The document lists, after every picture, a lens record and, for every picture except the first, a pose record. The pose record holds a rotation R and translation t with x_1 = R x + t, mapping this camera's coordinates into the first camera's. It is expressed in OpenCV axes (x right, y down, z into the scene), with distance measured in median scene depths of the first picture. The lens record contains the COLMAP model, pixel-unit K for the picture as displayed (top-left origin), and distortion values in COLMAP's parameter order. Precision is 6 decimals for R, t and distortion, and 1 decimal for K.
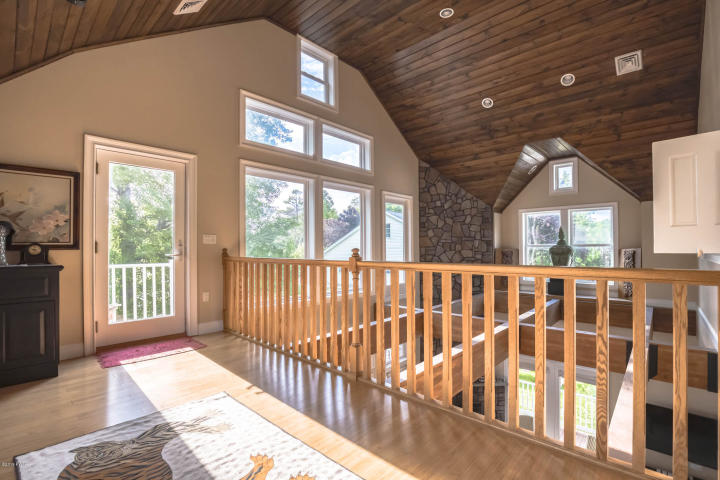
lens RADIAL K [[351.8, 0, 357.0], [0, 351.8, 242.3], [0, 0, 1]] dist [-0.037943, 0.004808]
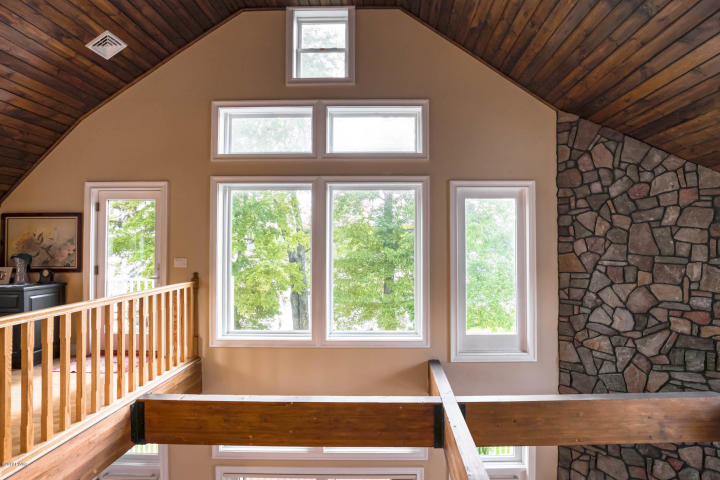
lens RADIAL K [[351.8, 0, 359.7], [0, 351.8, 237.7], [0, 0, 1]] dist [-0.037943, 0.004808]
pose [[0.660619, -0.010849, -0.750643, 0.504147], [0.011963, 0.999921, -0.003924, -0.053982], [0.750626, -0.006388, 0.660697, 0.553395]]
